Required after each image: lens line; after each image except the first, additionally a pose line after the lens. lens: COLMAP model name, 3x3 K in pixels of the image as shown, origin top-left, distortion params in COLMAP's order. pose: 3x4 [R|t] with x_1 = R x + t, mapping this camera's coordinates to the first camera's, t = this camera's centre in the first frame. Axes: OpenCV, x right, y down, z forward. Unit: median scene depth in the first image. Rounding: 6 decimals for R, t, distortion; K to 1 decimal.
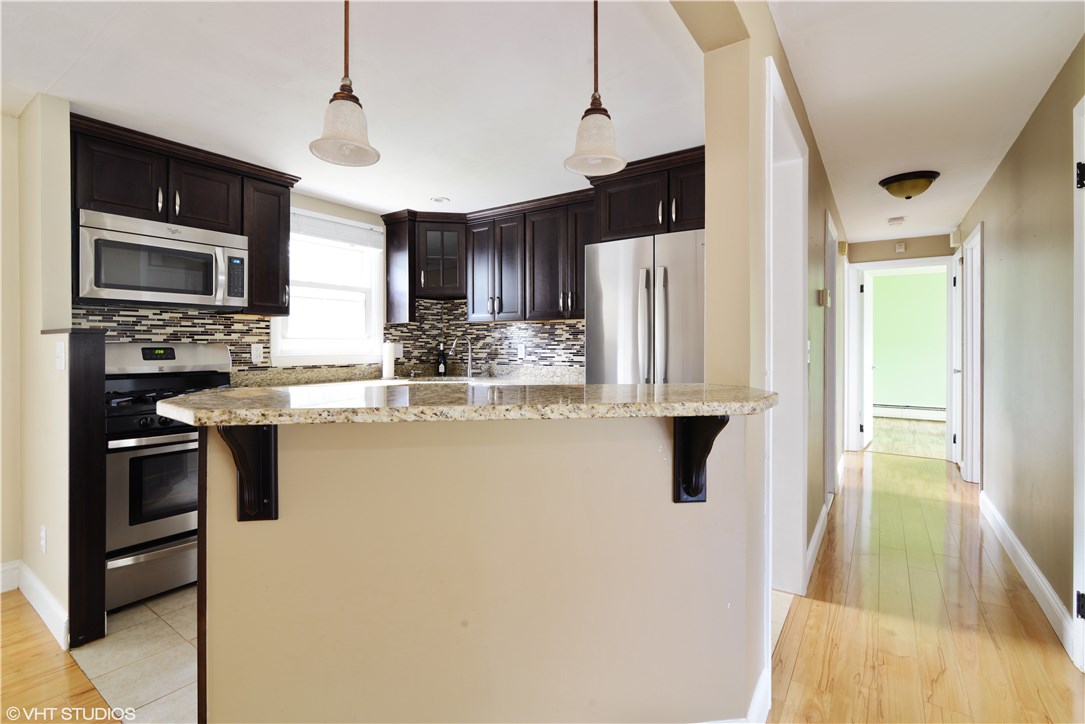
lens RADIAL K [[487.0, 0, 538.1], [0, 487.0, 342.7], [0, 0, 1]] dist [-0.004560, -0.000151]
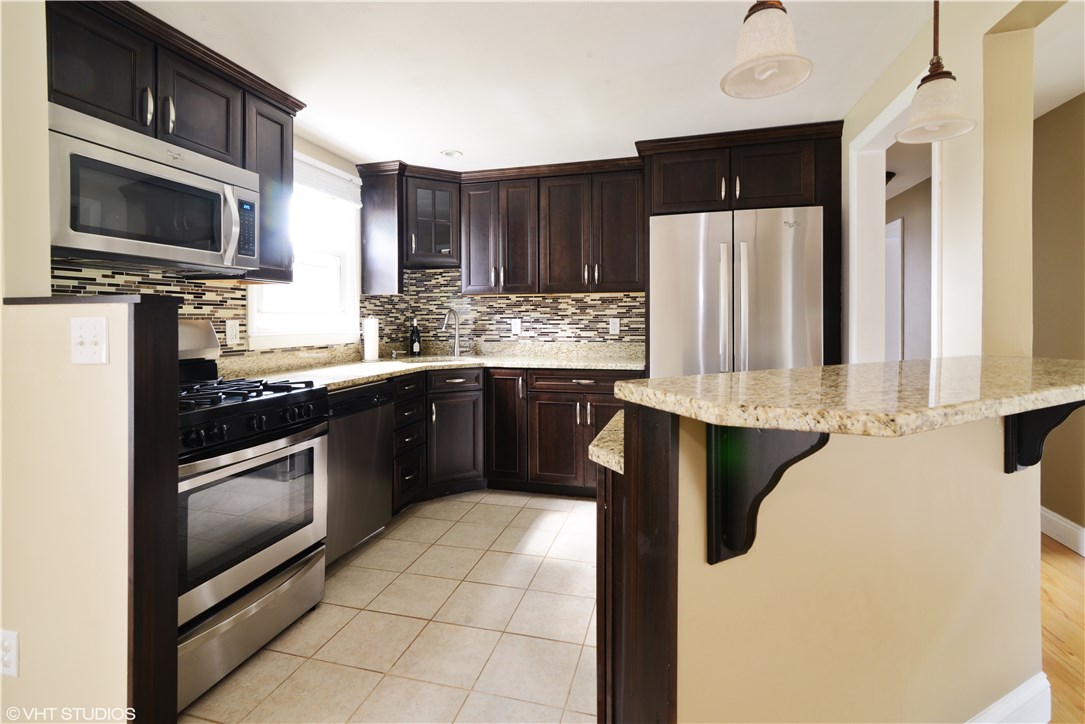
lens RADIAL K [[485.9, 0, 539.9], [0, 485.9, 316.7], [0, 0, 1]] dist [0.001157, 0.000408]
pose [[0.942870, -0.002568, 0.333151, -0.319670], [0.003318, 0.999993, -0.001684, 0.000246], [-0.333144, 0.002694, 0.942872, 0.119899]]
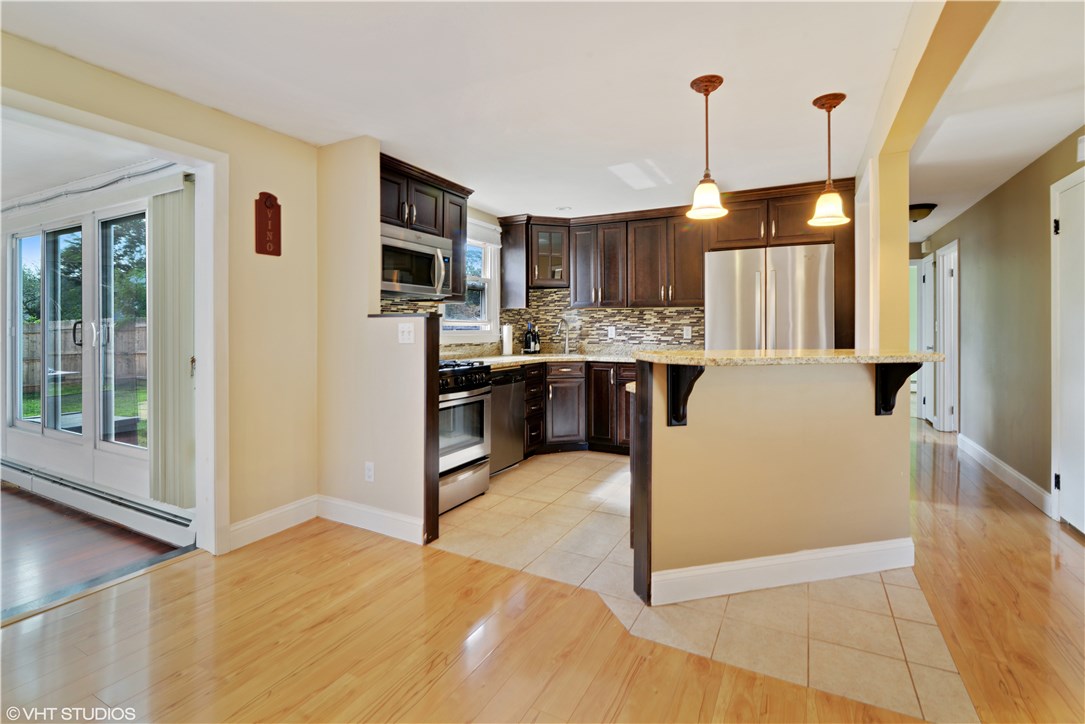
lens RADIAL K [[489.8, 0, 546.0], [0, 489.8, 325.4], [0, 0, 1]] dist [-0.000637, -0.000124]
pose [[0.992078, 0.002204, 0.125606, -0.373082], [-0.001961, 0.999996, -0.002056, 0.003095], [-0.125610, 0.001793, 0.992078, -0.205061]]
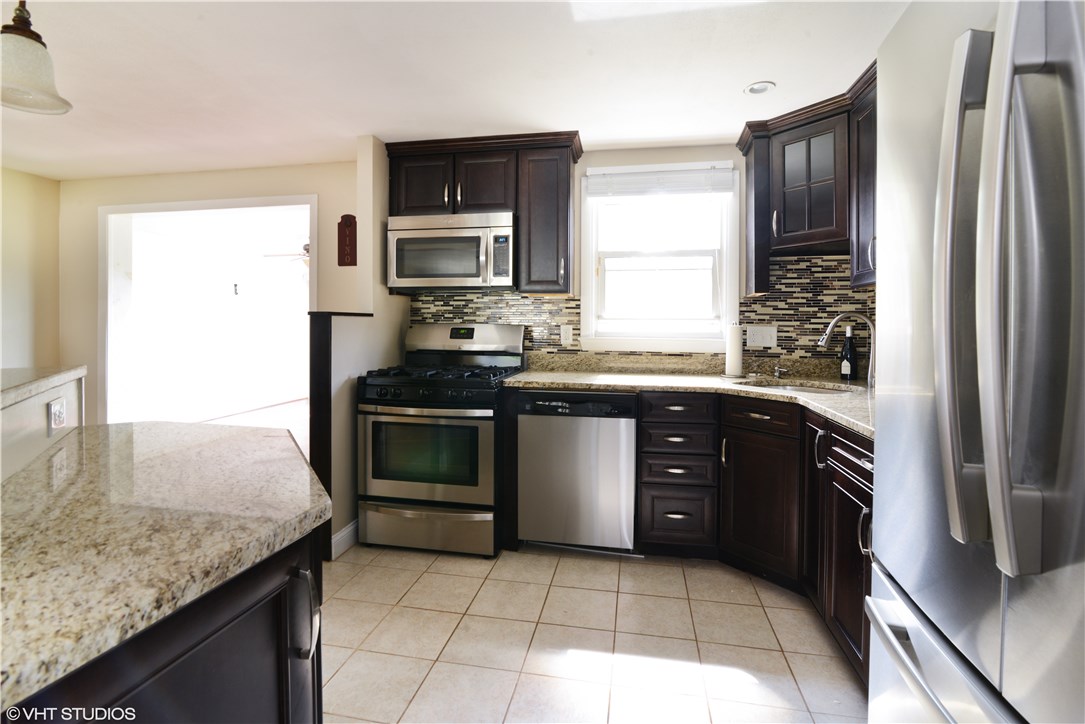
lens RADIAL K [[513.1, 0, 541.5], [0, 513.1, 324.0], [0, 0, 1]] dist [-0.025012, -0.000216]
pose [[0.414606, 0.001161, -0.910000, 0.244631], [-0.004150, 0.999991, -0.000615, 0.001072], [0.909991, 0.004031, 0.414608, 0.460601]]
